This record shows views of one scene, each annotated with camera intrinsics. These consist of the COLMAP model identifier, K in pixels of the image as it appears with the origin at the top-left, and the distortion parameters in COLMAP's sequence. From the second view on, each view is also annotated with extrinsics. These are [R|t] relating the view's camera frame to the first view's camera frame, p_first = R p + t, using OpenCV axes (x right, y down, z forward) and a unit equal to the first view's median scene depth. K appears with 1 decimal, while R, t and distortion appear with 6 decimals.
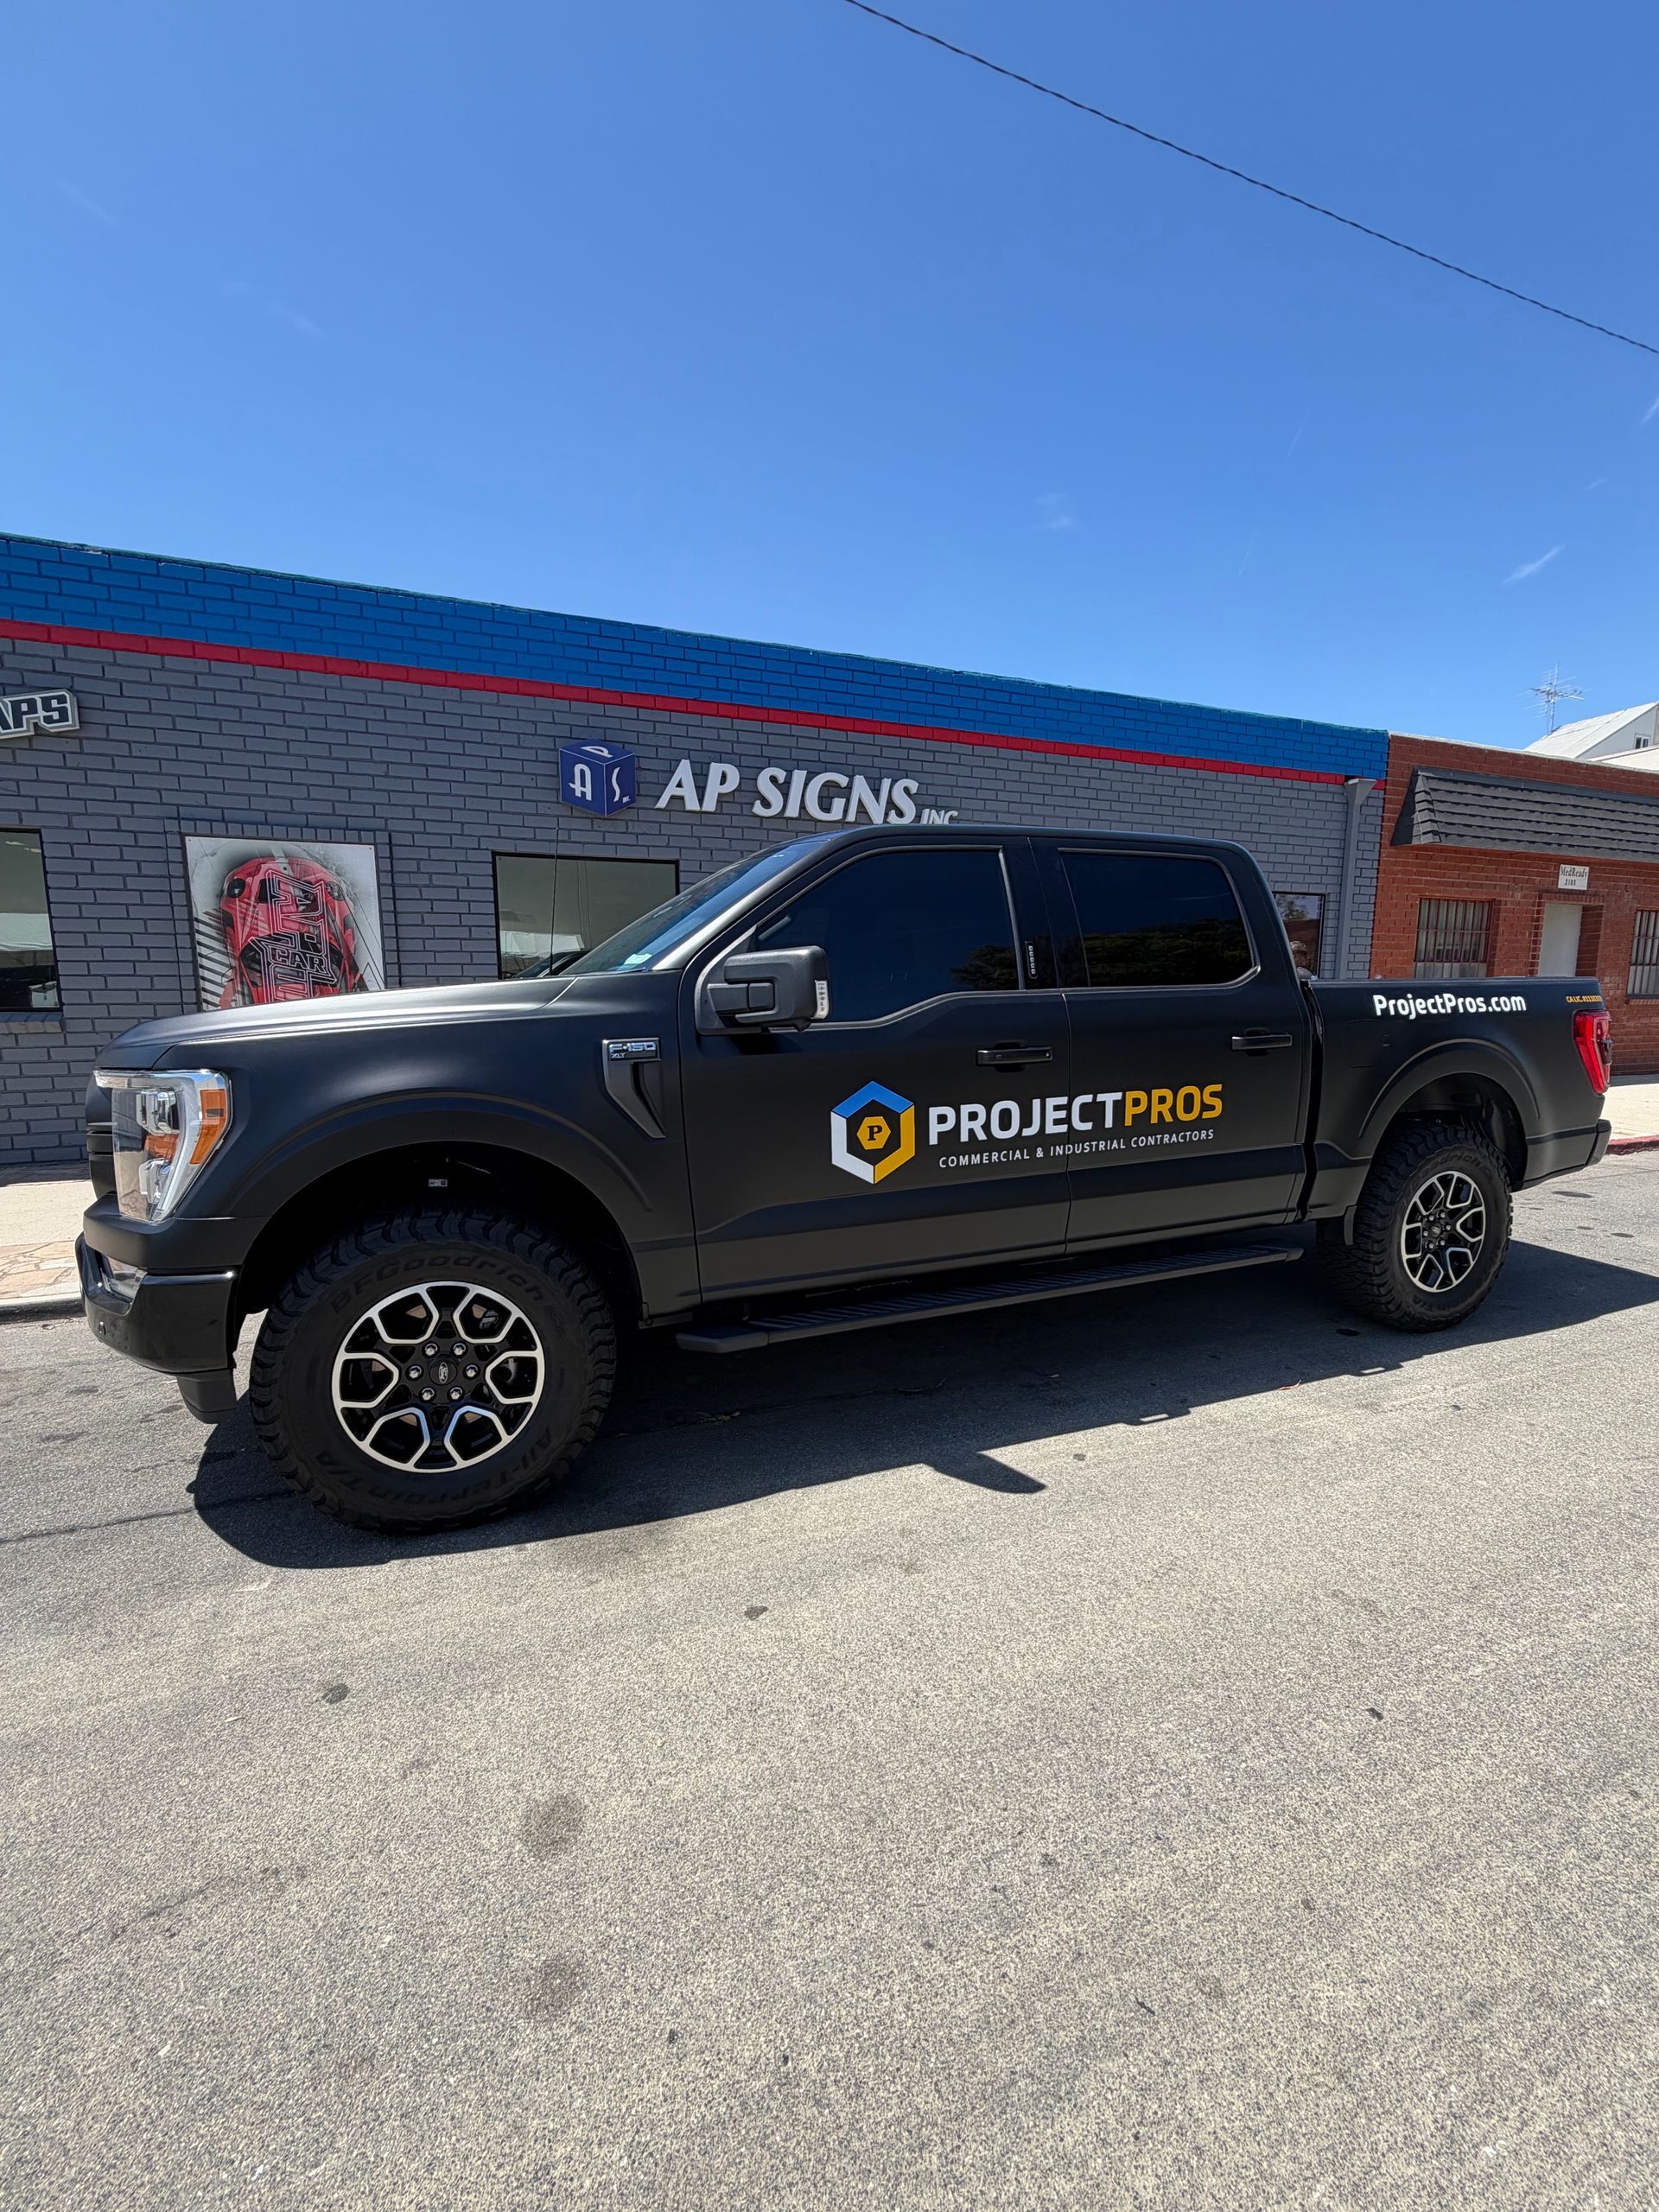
lens RADIAL K [[882.1, 0, 829.6], [0, 882.1, 1110.7], [0, 0, 1]] dist [0.001159, -0.000875]
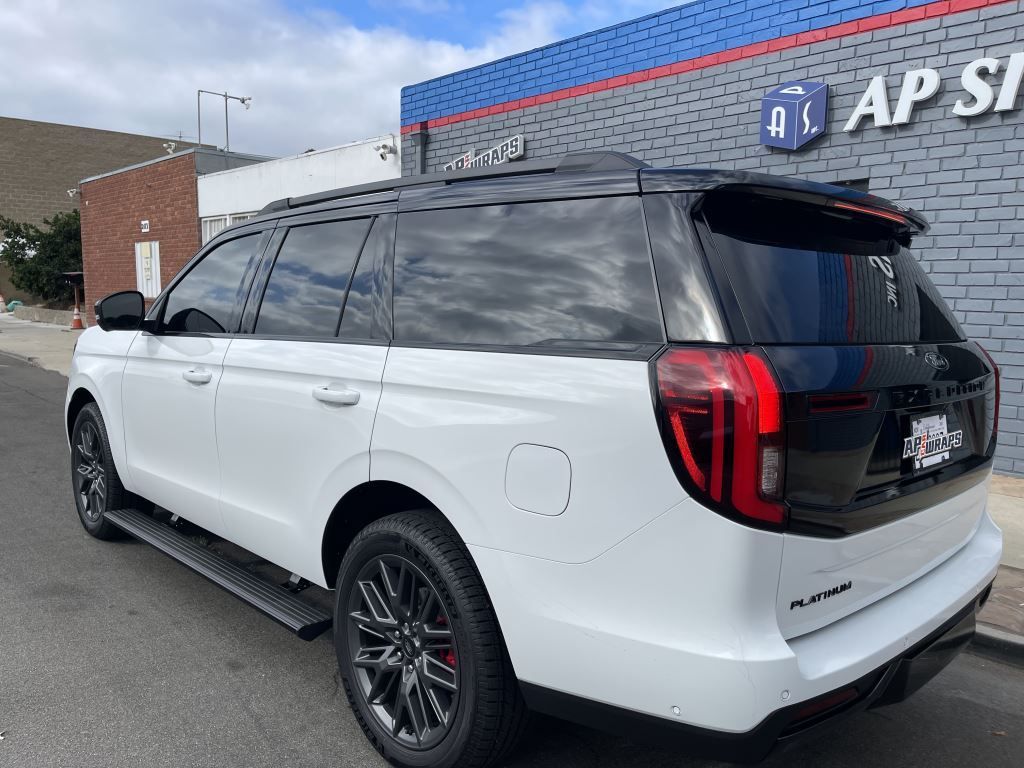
lens RADIAL K [[764.3, 0, 516.9], [0, 764.3, 385.2], [0, 0, 1]] dist [0.066377, -0.087526]
pose [[0.400638, 0.122657, -0.907989, 0.520279], [-0.137433, 0.987832, 0.072802, -0.068441], [0.905871, 0.095620, 0.412620, 0.327431]]
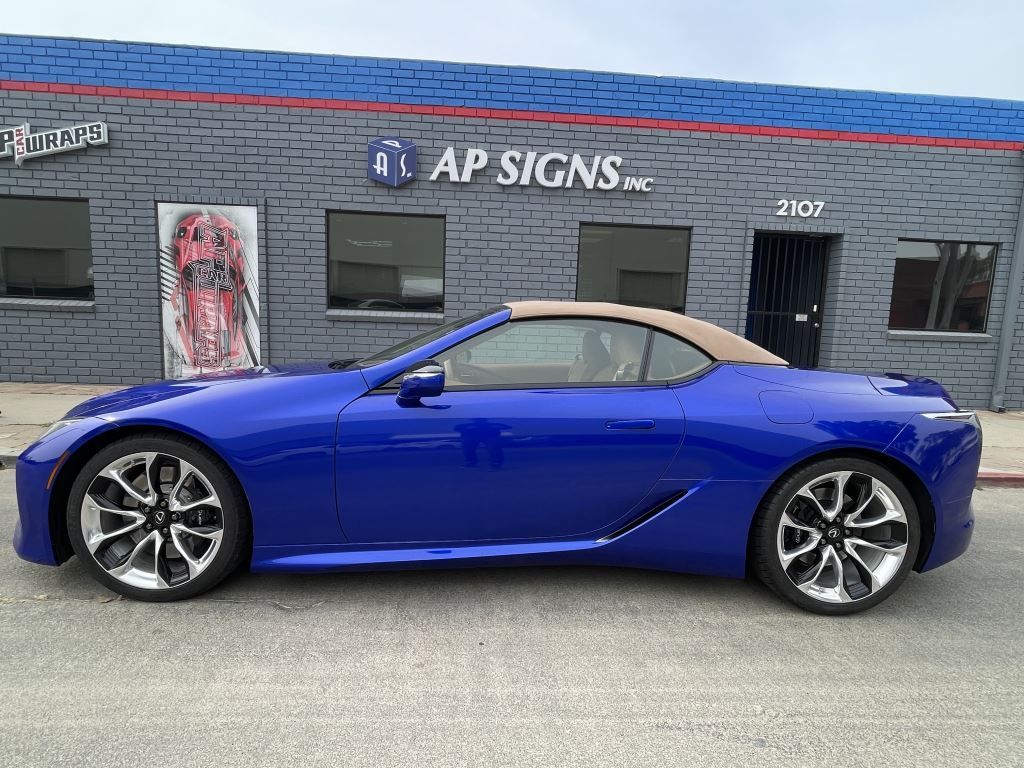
lens RADIAL K [[546.2, 0, 512.0], [0, 546.2, 384.0], [0, 0, 1]] dist [-0.008227, 0.003228]
pose [[0.952667, 0.073718, -0.294942, 0.246032], [-0.078492, 0.996905, -0.004365, -0.003768], [0.293707, 0.027309, 0.955505, 0.168639]]
